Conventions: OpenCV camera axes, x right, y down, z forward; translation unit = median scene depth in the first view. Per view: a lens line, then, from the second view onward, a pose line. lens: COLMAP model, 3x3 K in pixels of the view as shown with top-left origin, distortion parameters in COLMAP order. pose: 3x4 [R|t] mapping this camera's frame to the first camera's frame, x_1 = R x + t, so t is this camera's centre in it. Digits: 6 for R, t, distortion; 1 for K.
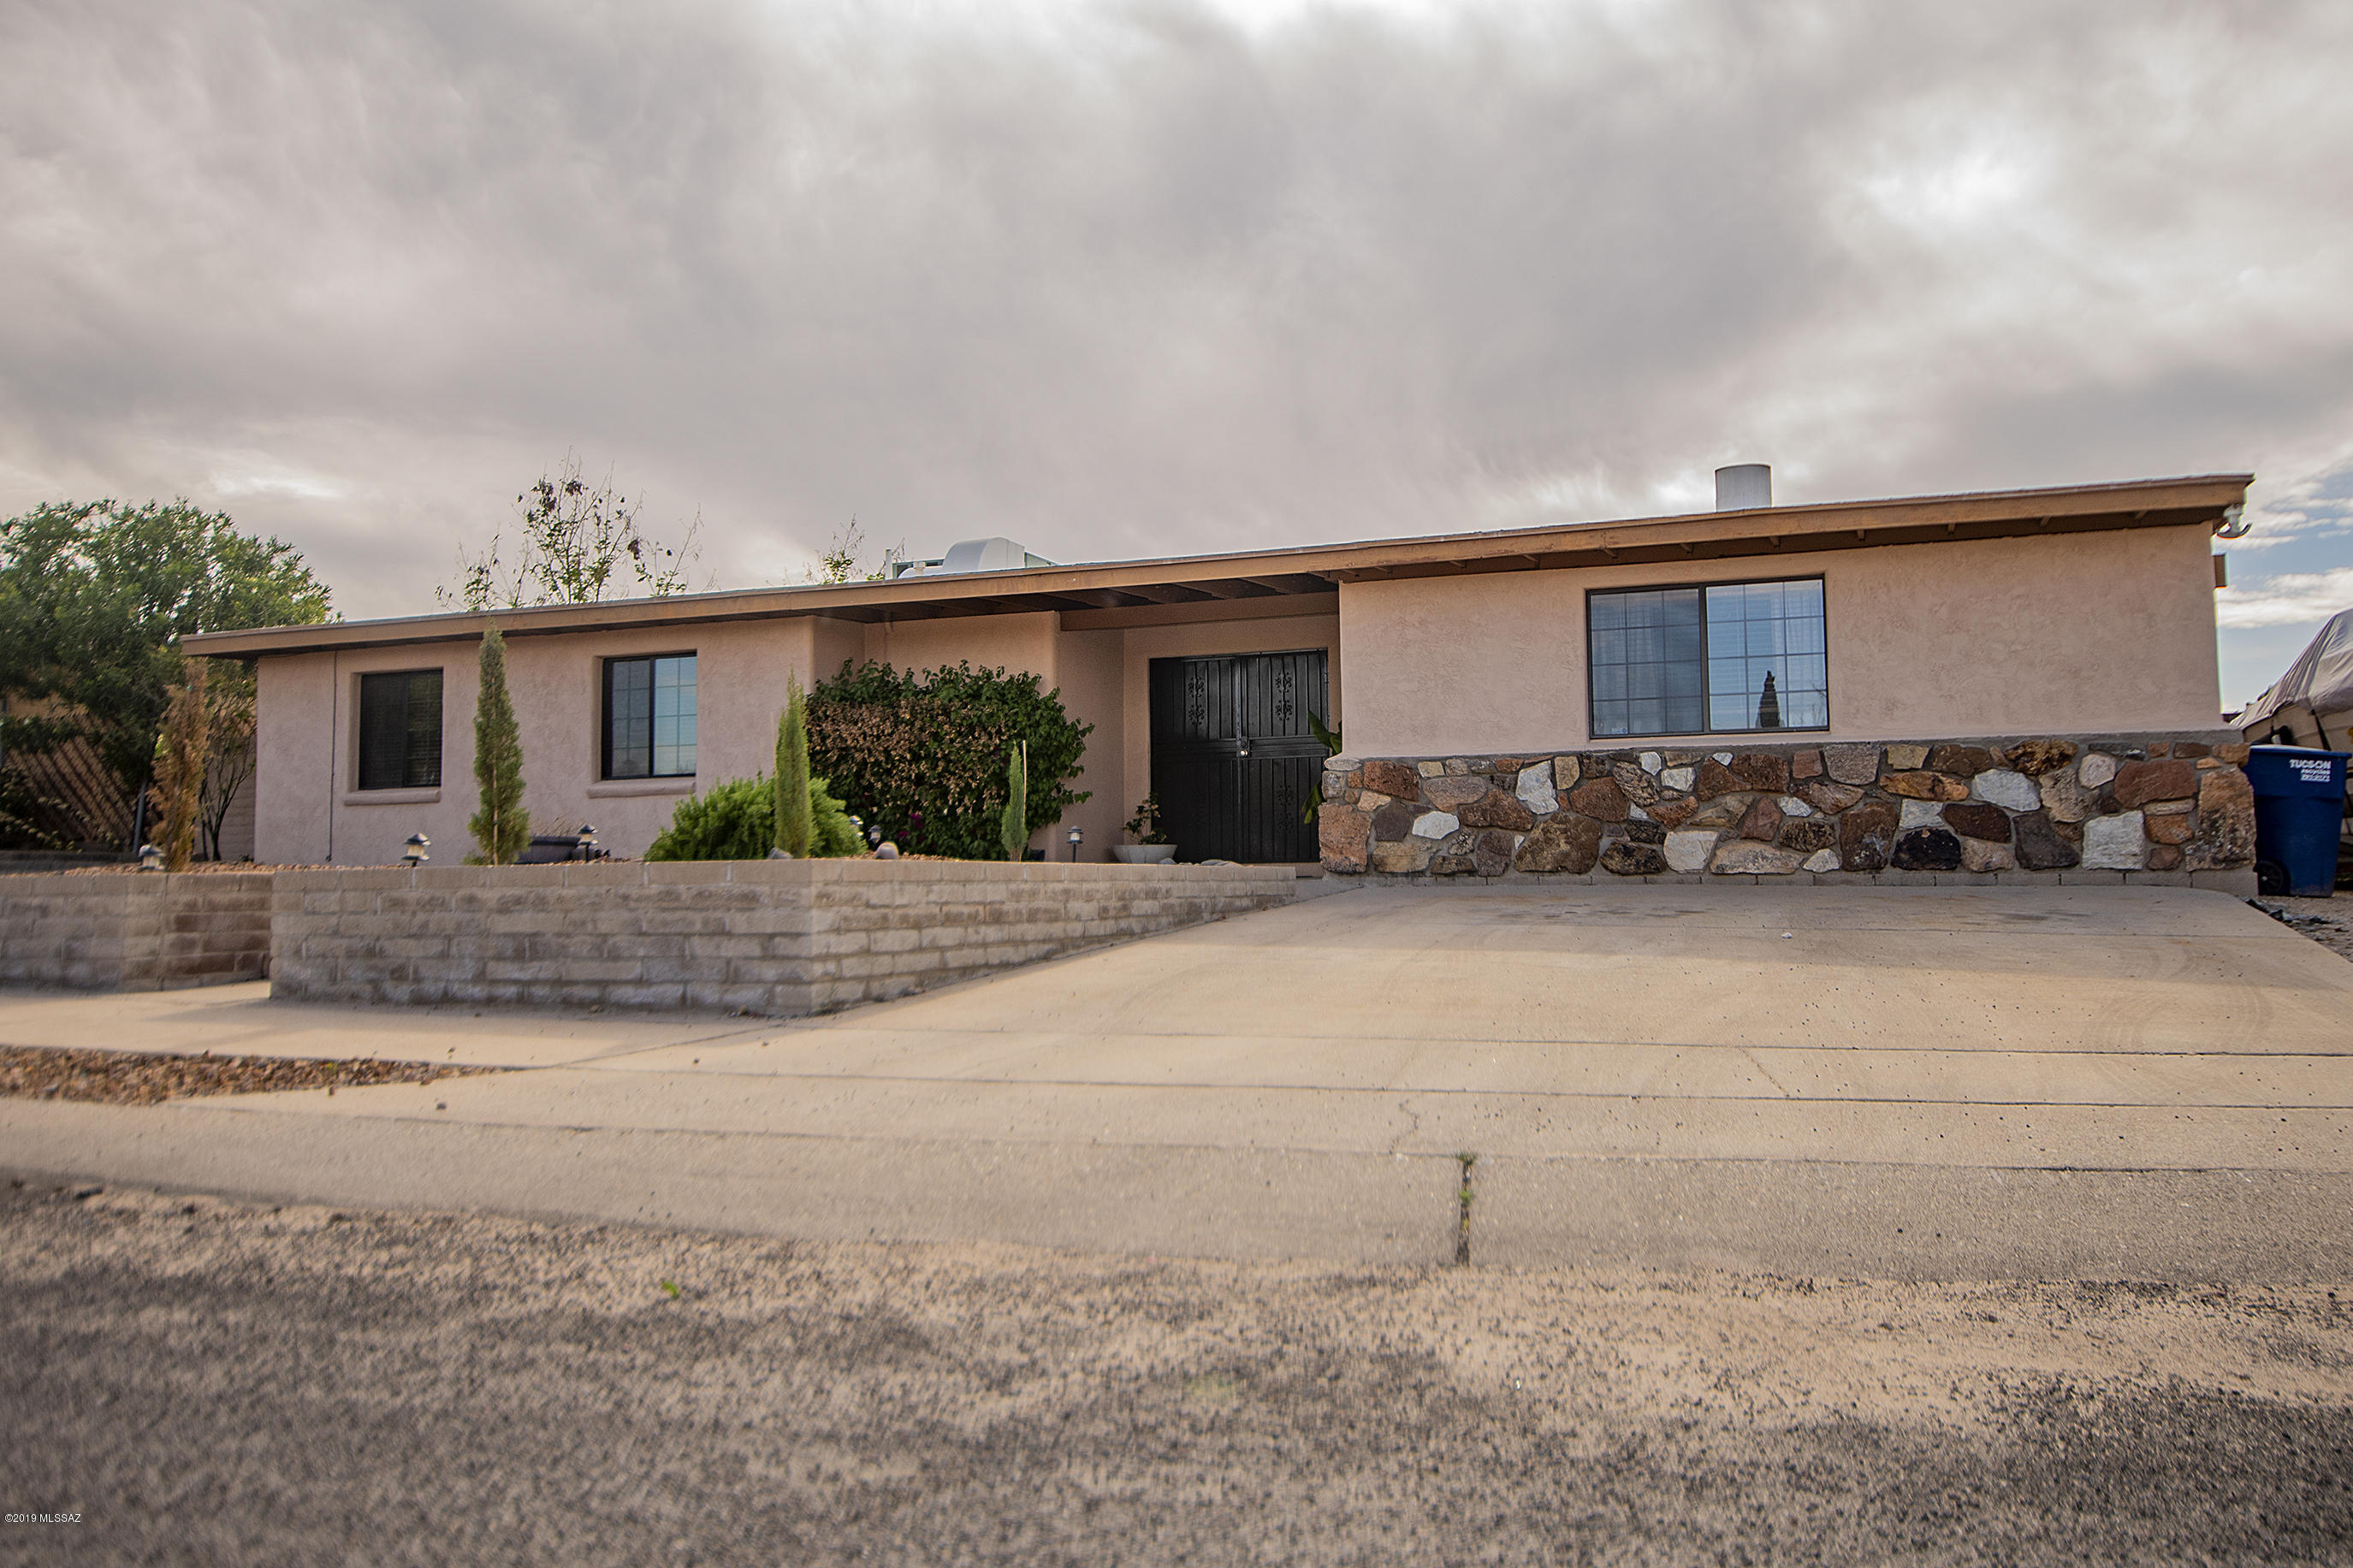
lens RADIAL K [[1675.0, 0, 1176.5], [0, 1675.0, 784.0], [0, 0, 1]] dist [-0.043385, 0.067493]
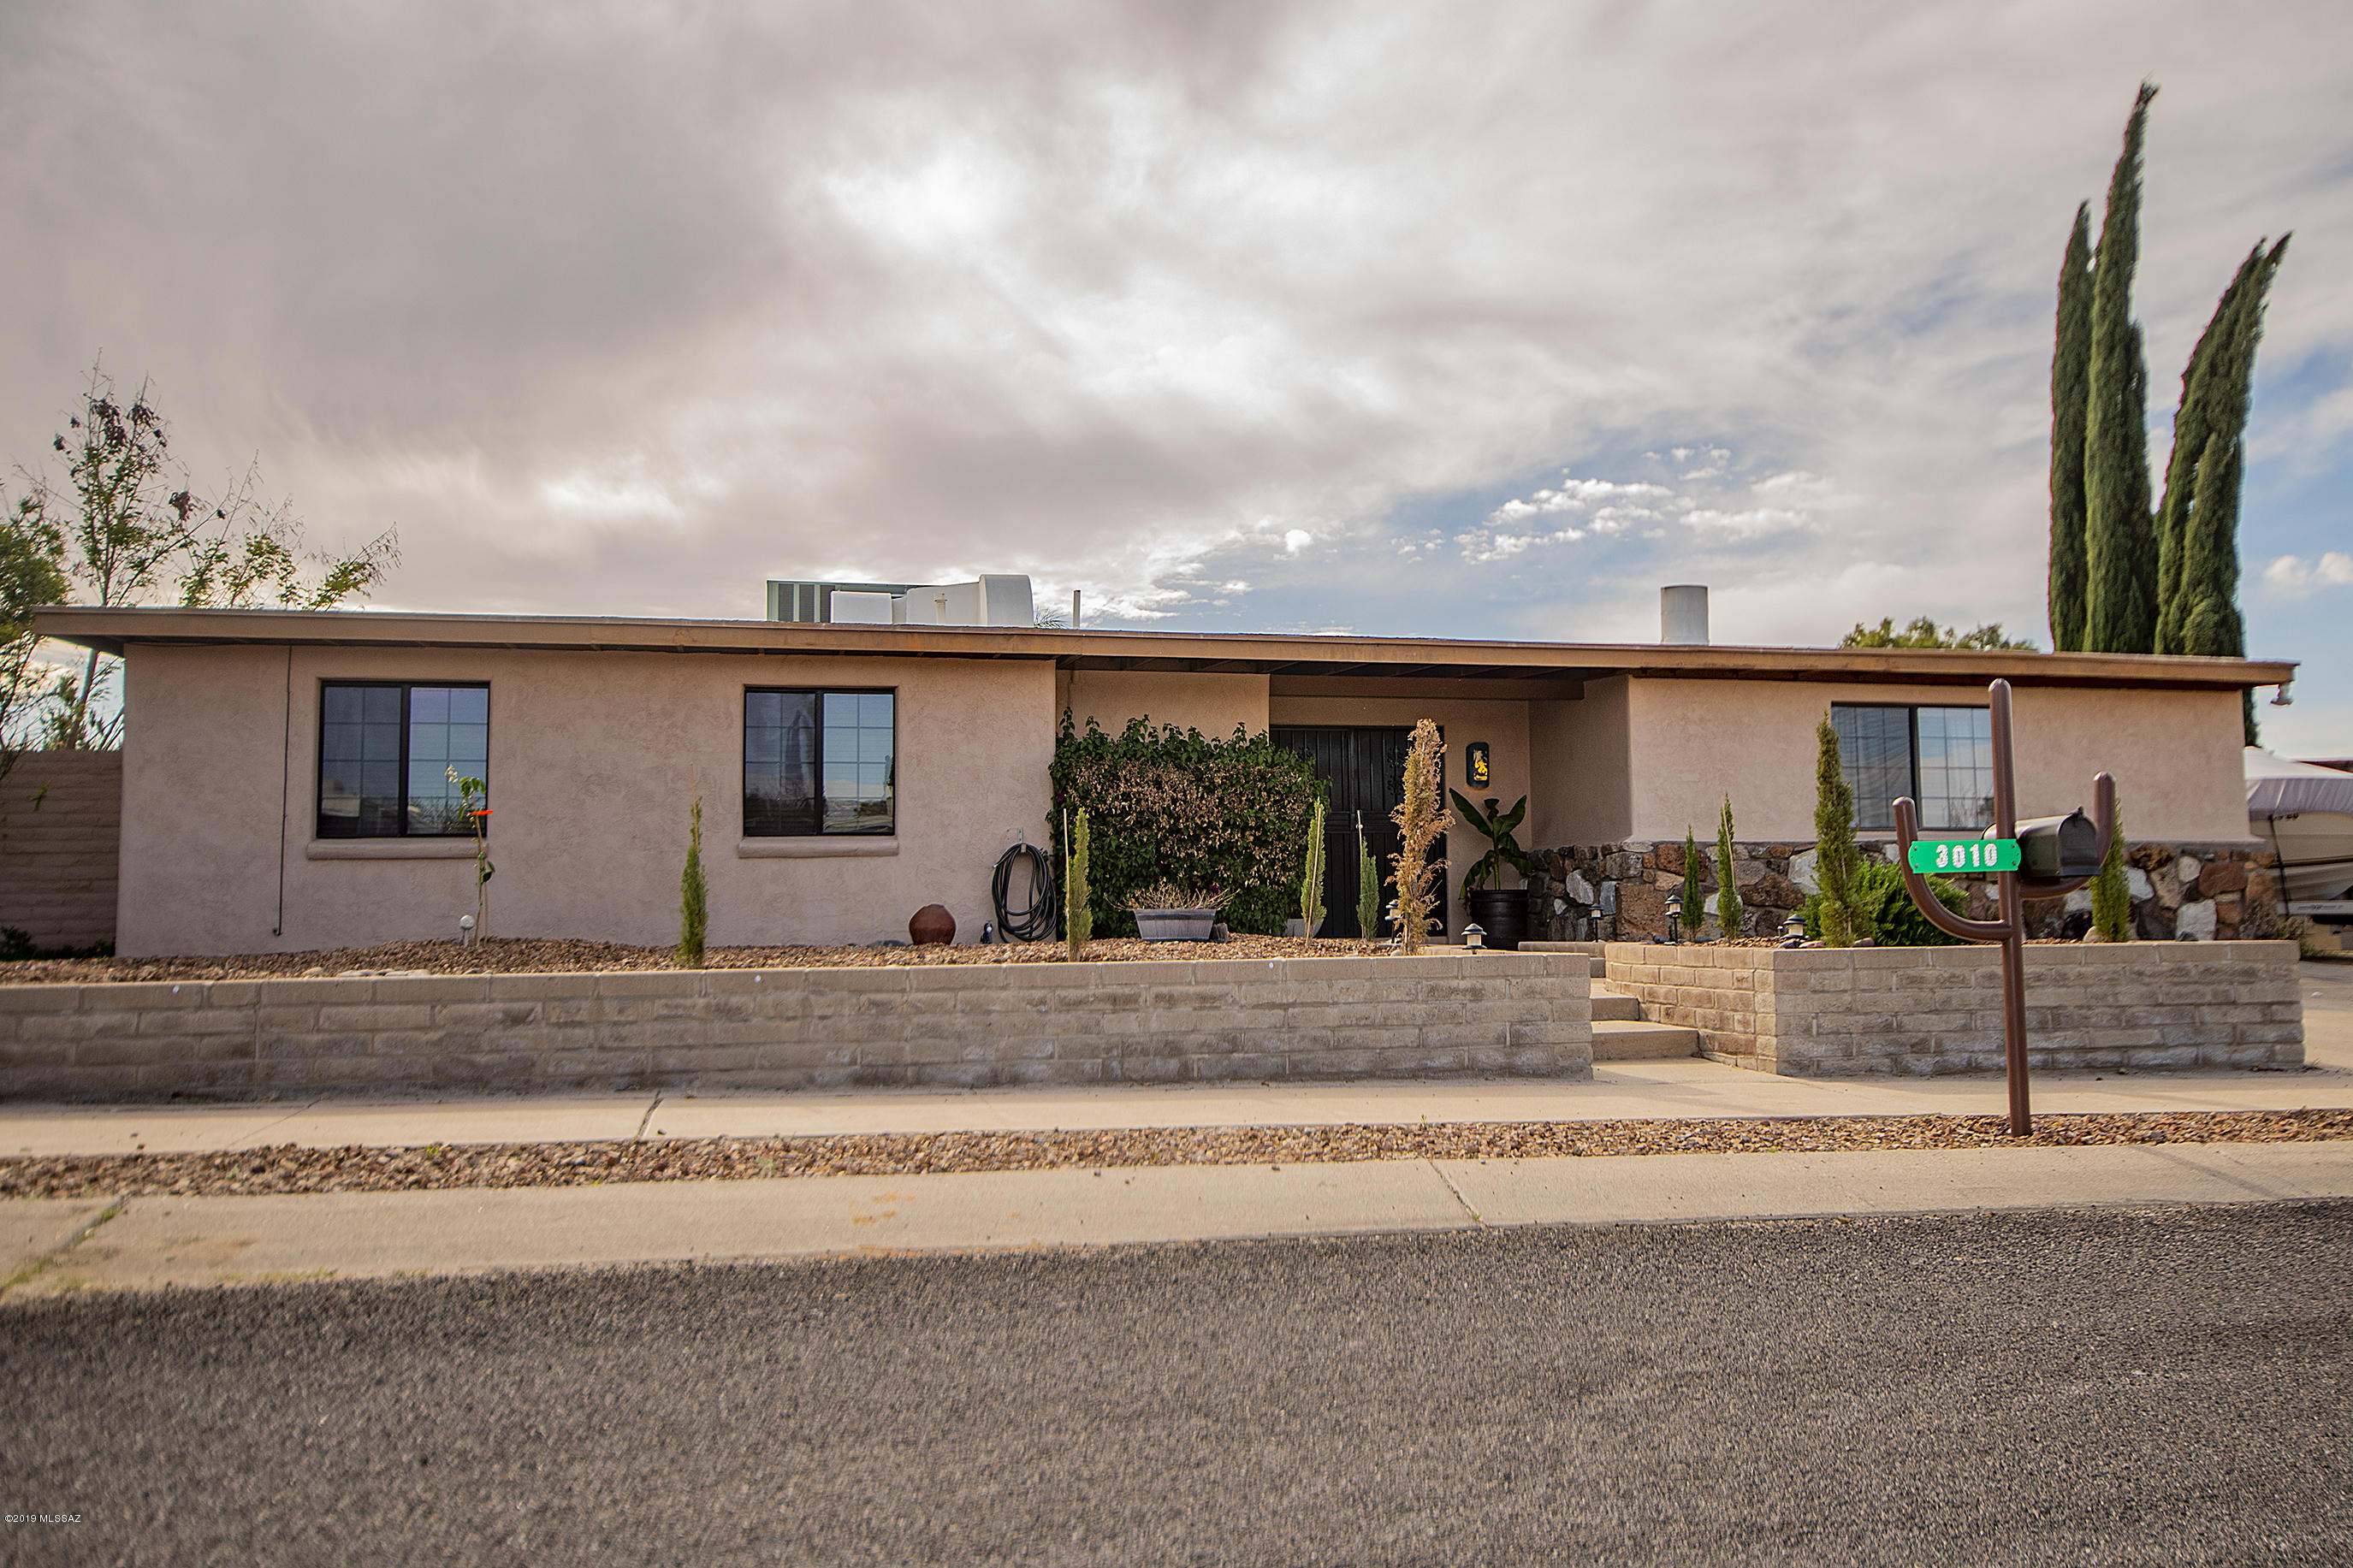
lens RADIAL K [[1961.0, 0, 1179.3], [0, 1961.0, 841.9], [0, 0, 1]] dist [0.101638, -0.001302]
pose [[0.826685, 0.026370, 0.562047, -1.549187], [-0.027419, 0.999602, -0.006571, 0.003620], [-0.561997, -0.009979, 0.827079, 0.206252]]
